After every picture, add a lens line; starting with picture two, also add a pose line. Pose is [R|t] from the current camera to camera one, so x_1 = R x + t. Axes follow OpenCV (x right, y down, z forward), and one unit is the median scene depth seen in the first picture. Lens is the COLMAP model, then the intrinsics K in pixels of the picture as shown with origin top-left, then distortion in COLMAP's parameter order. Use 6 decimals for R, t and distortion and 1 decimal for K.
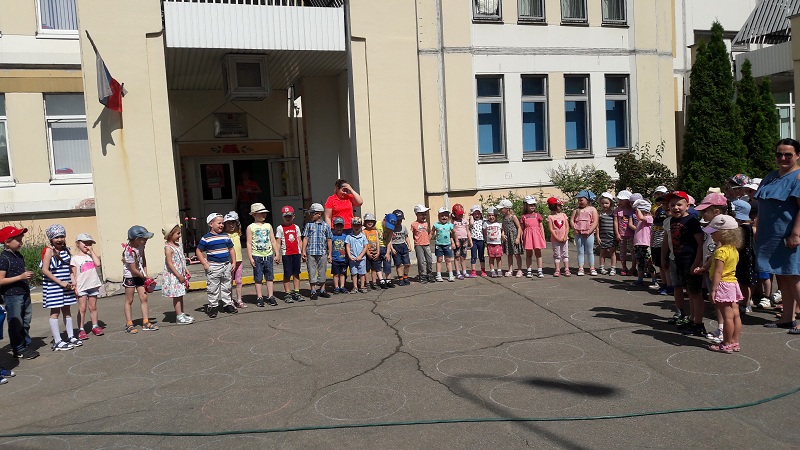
lens RADIAL K [[690.1, 0, 400.0], [0, 690.1, 225.0], [0, 0, 1]] dist [0.150487, -0.338535]
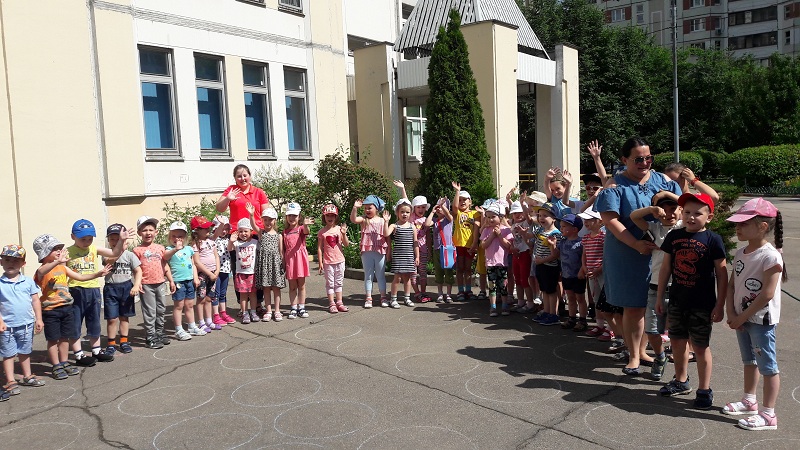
lens RADIAL K [[690.1, 0, 400.0], [0, 690.1, 225.0], [0, 0, 1]] dist [0.150487, -0.338535]
pose [[0.846293, -0.019257, 0.532370, -0.057594], [0.025938, 0.999651, -0.005073, -0.007582], [-0.532087, 0.018102, 0.846496, 0.197746]]
